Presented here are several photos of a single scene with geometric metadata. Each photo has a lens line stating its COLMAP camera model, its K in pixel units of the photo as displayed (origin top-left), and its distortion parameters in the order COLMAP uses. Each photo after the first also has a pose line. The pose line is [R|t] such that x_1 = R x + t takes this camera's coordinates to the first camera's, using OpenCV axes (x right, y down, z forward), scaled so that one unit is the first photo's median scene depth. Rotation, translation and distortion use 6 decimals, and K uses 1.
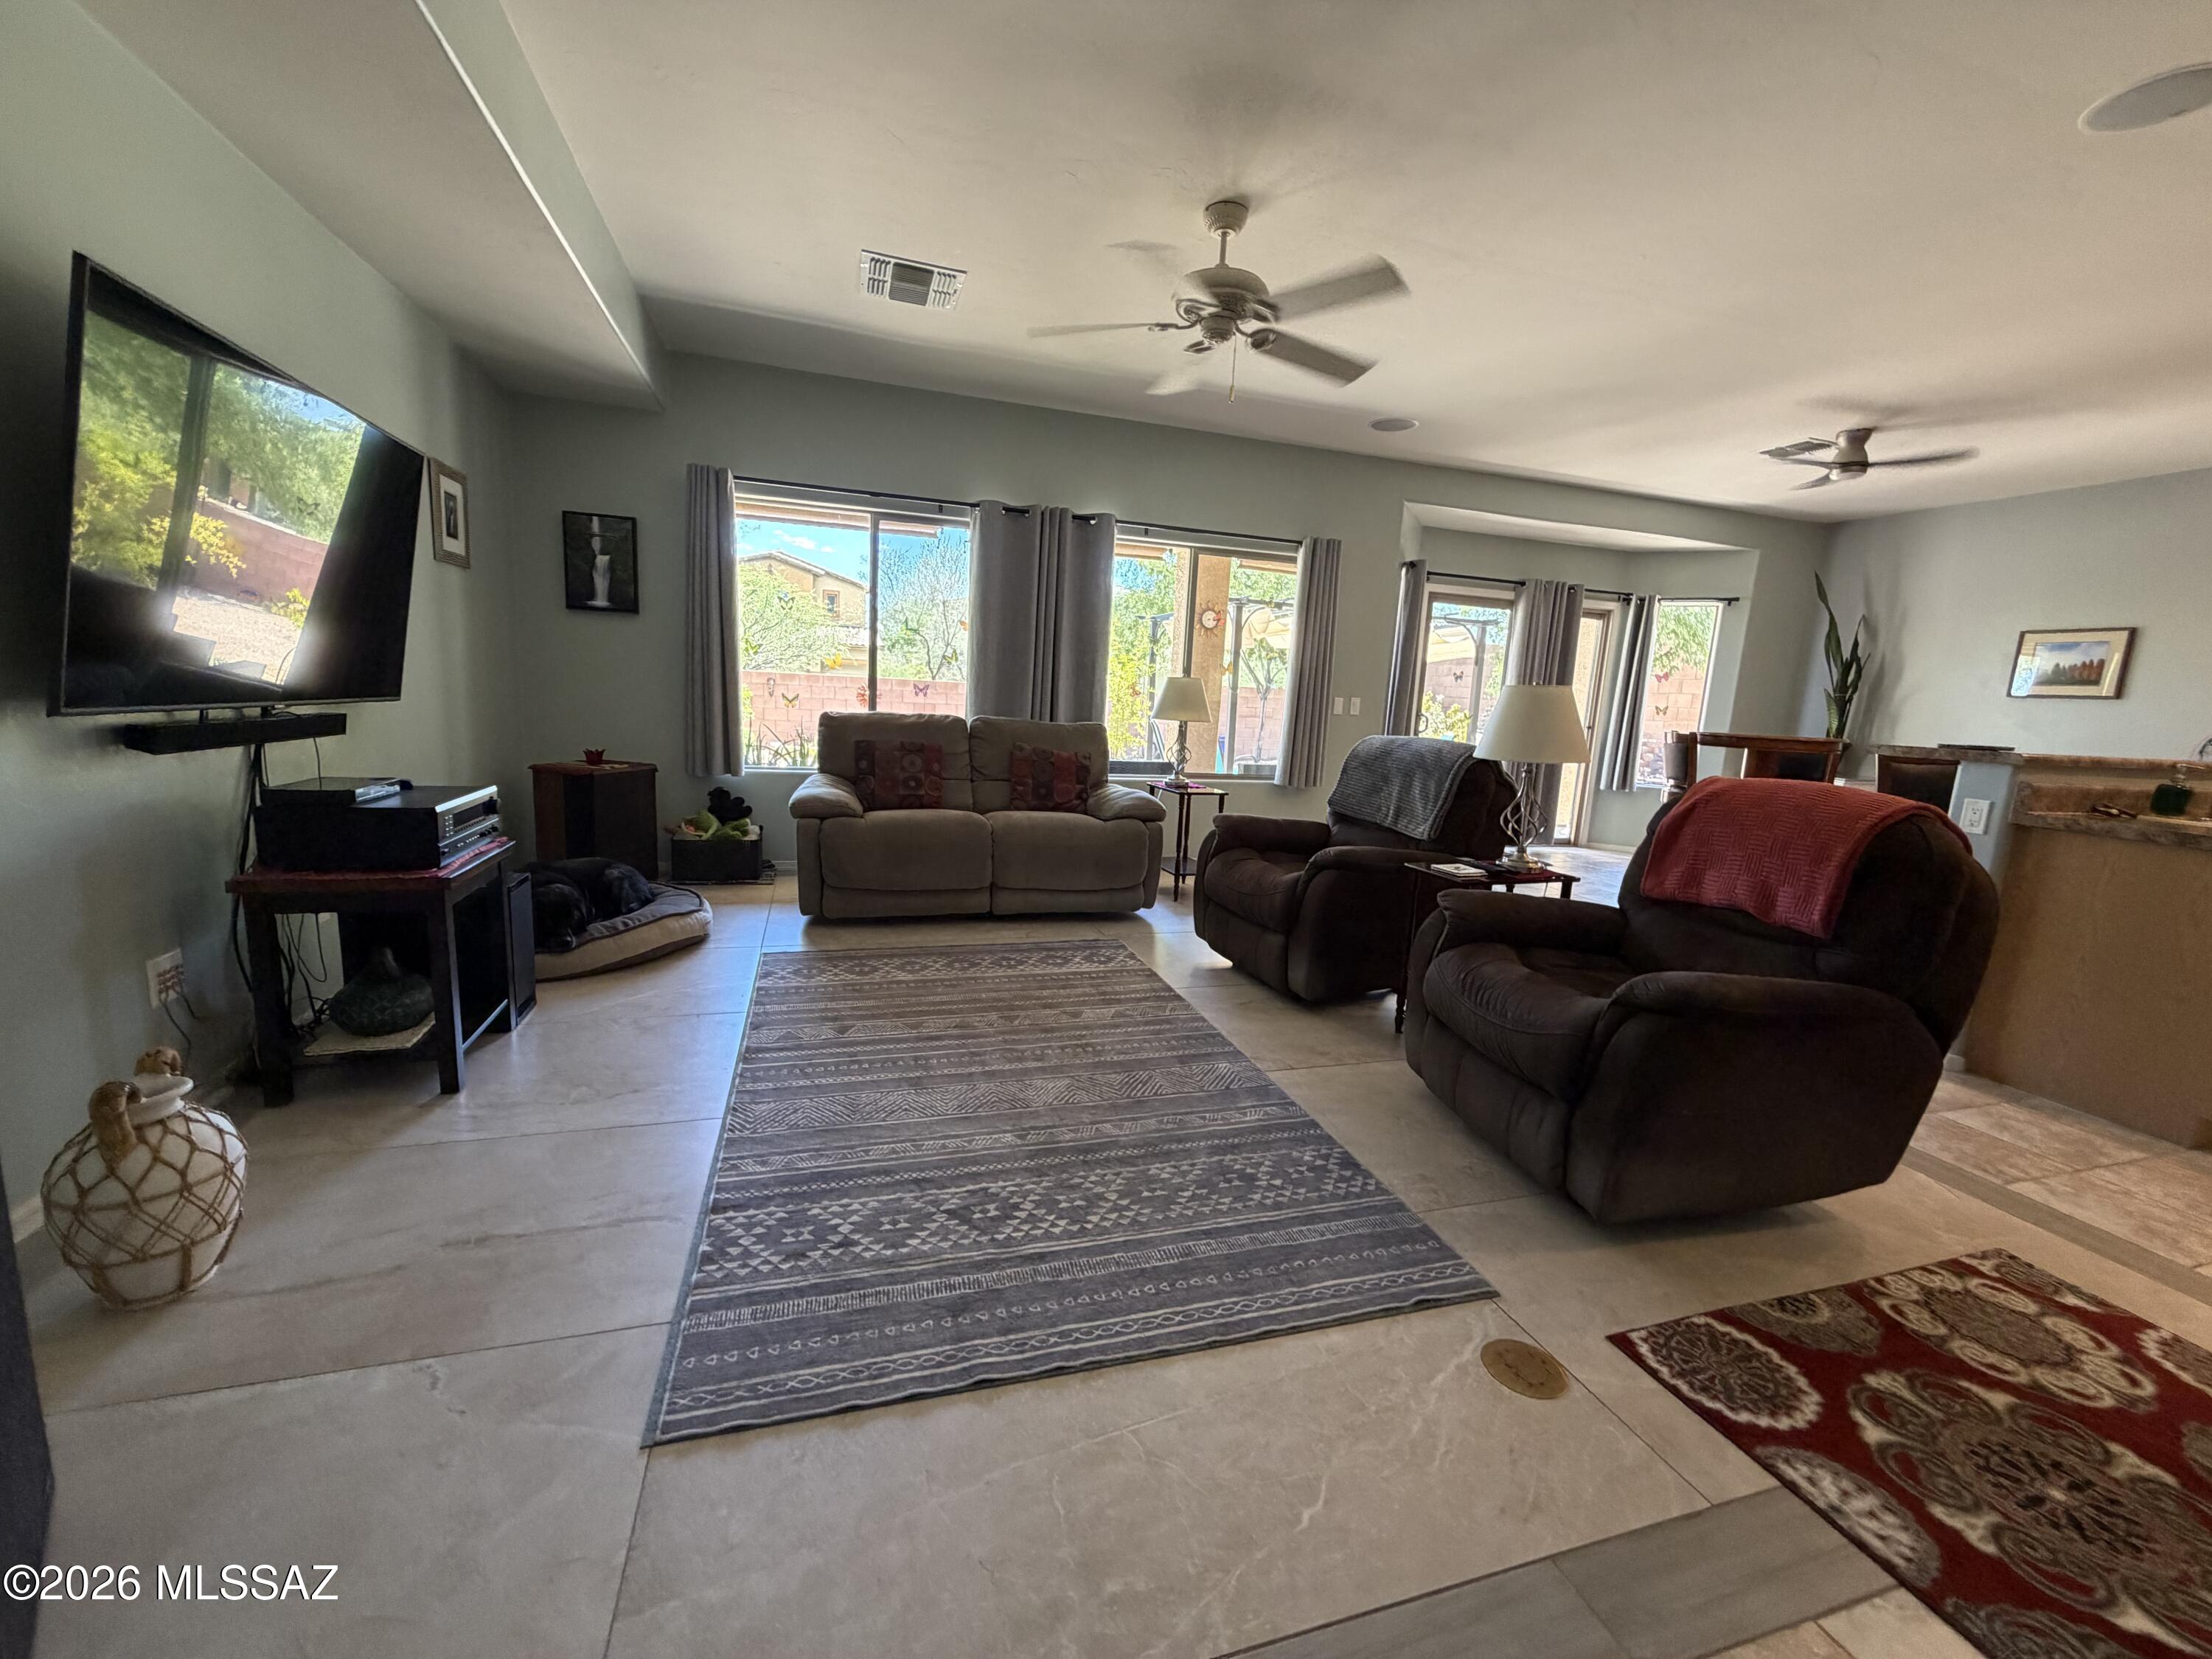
lens RADIAL K [[882.5, 0, 1097.9], [0, 882.5, 832.0], [0, 0, 1]] dist [0.000043, 0.000352]
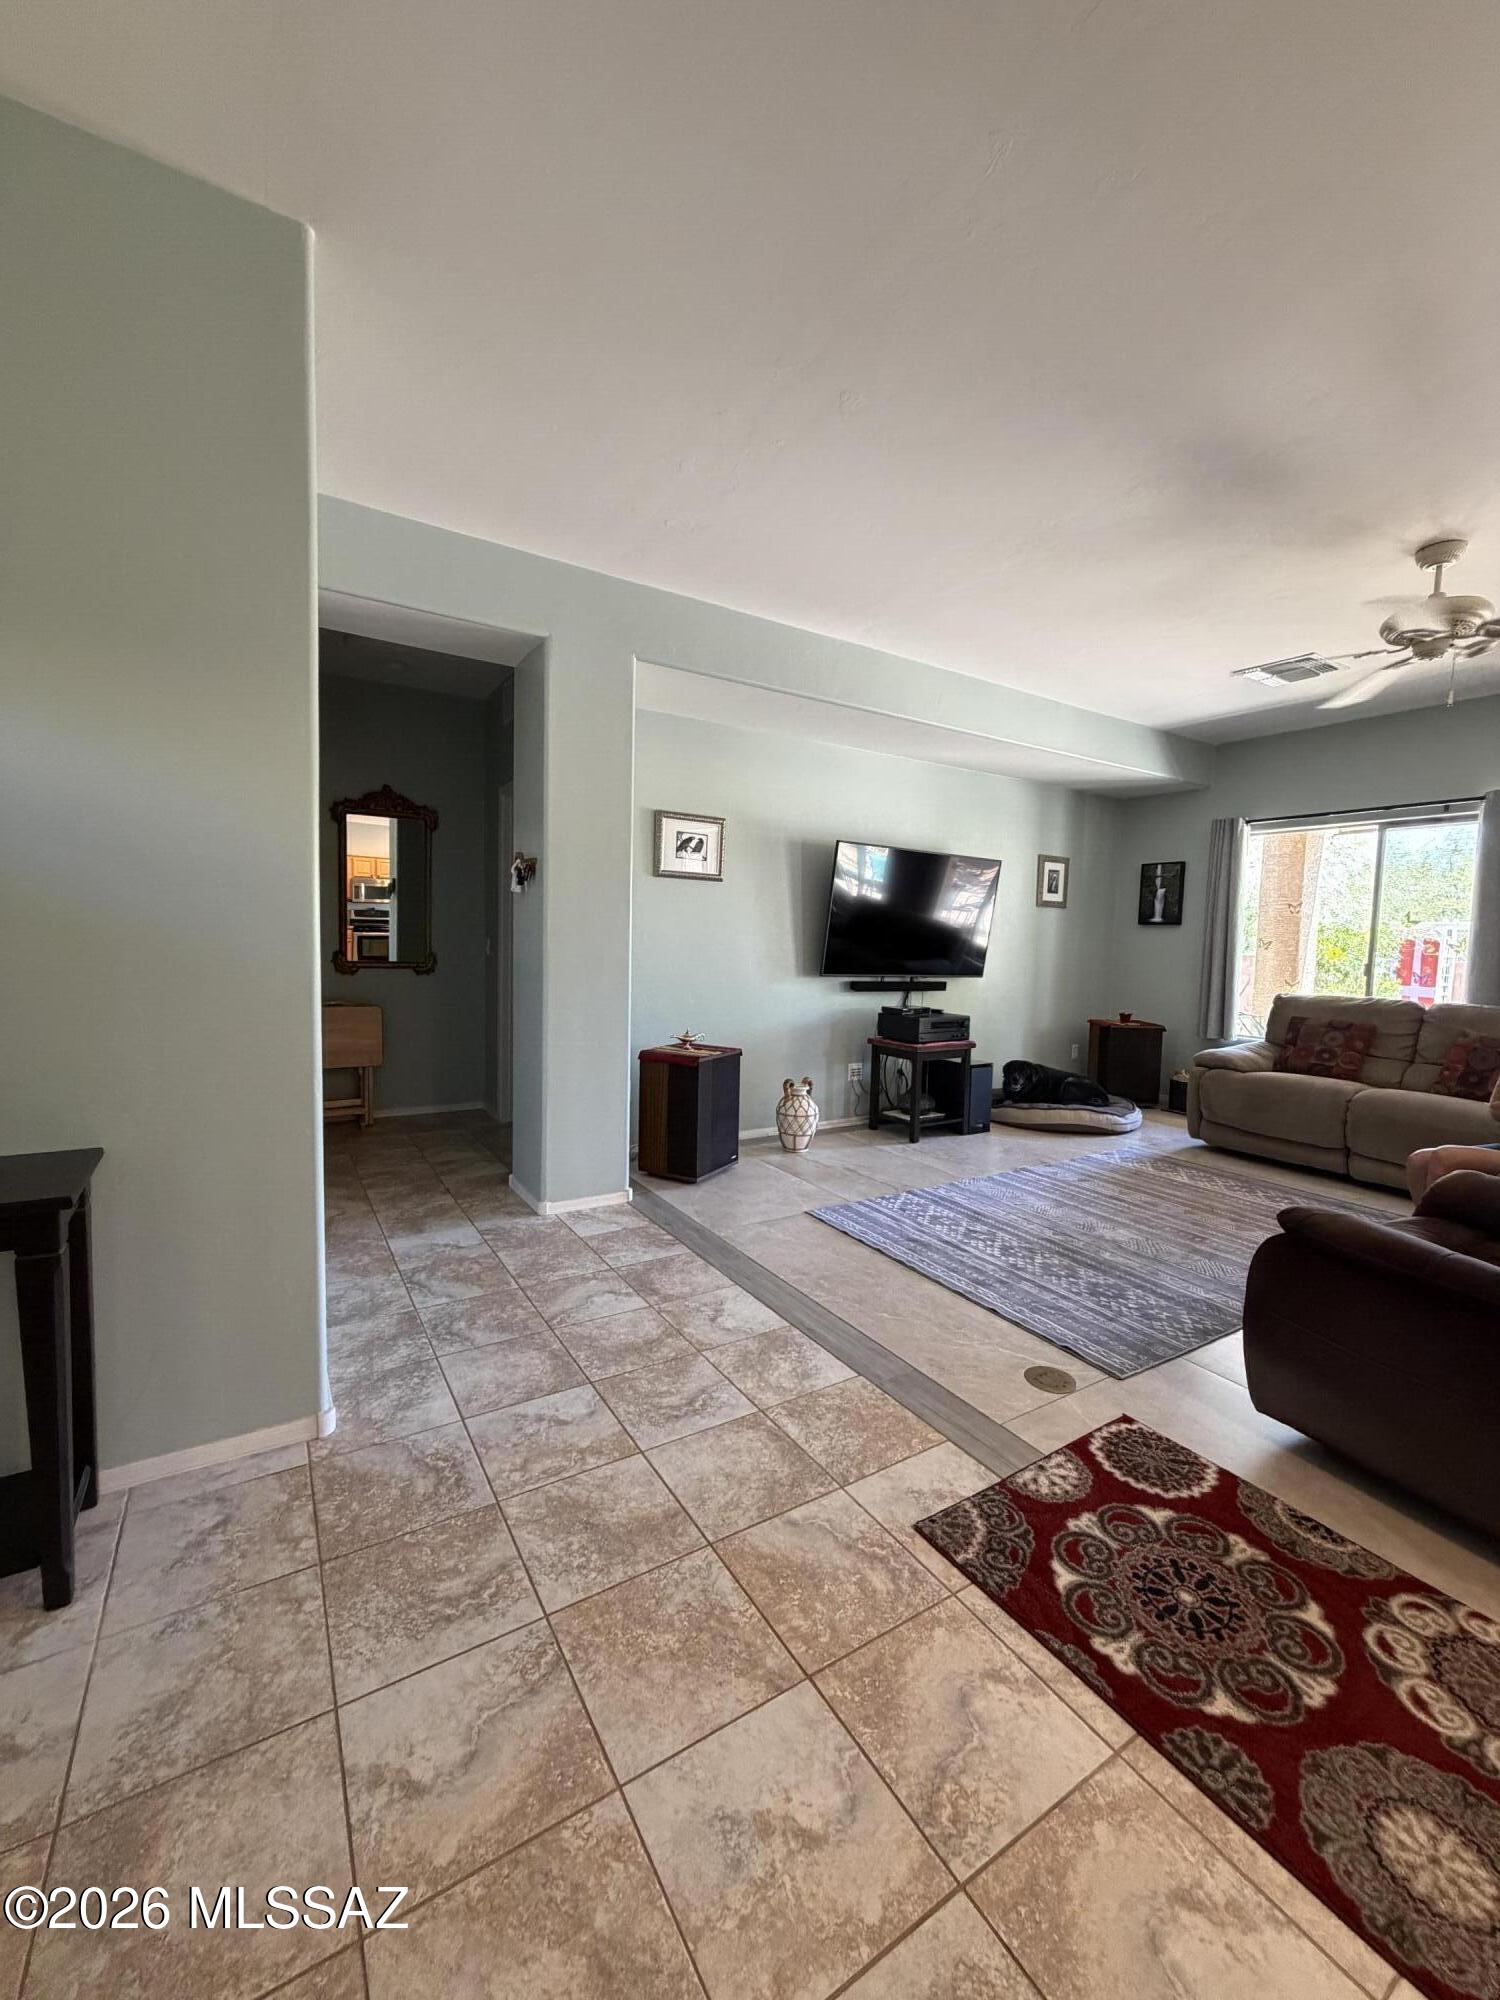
lens RADIAL K [[799.1, 0, 749.4], [0, 799.1, 992.9], [0, 0, 1]] dist [0.009325, 0.000046]
pose [[0.255845, 0.021436, -0.966480, 1.215309], [-0.169609, 0.985242, -0.023046, 0.032965], [0.951723, 0.169820, 0.255705, -0.002168]]
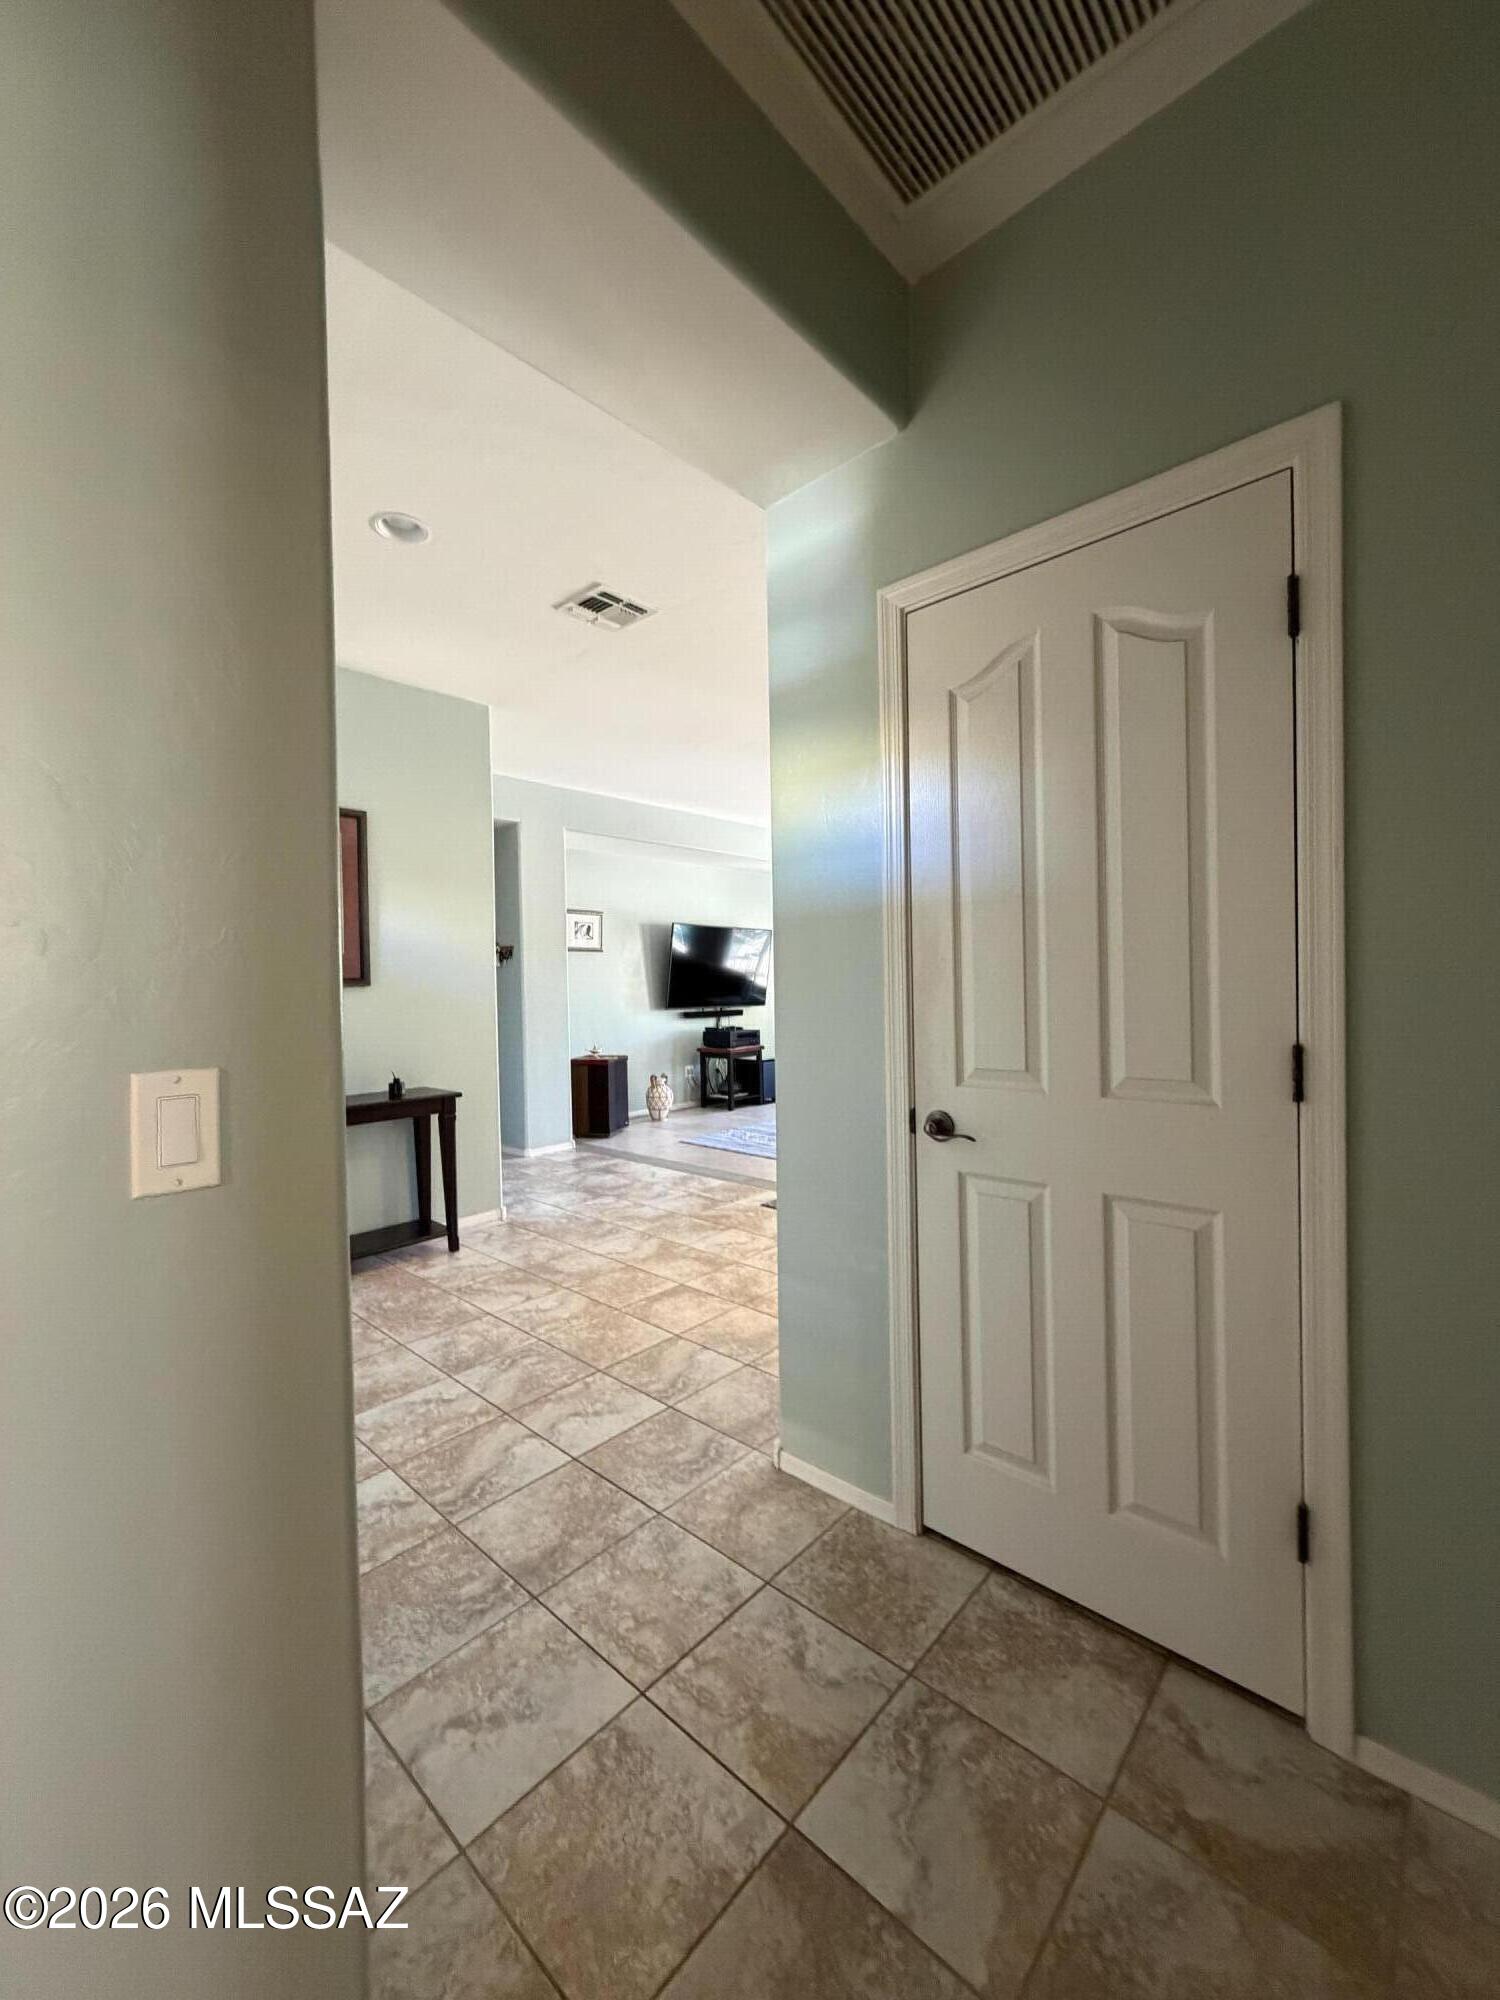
lens RADIAL K [[797.9, 0, 752.8], [0, 797.9, 990.8], [0, 0, 1]] dist [0.000043, 0.000352]
pose [[0.510419, -0.052752, -0.858307, 2.257735], [-0.093438, 0.988805, -0.116338, 0.187505], [0.854835, 0.139580, 0.499775, -0.659824]]
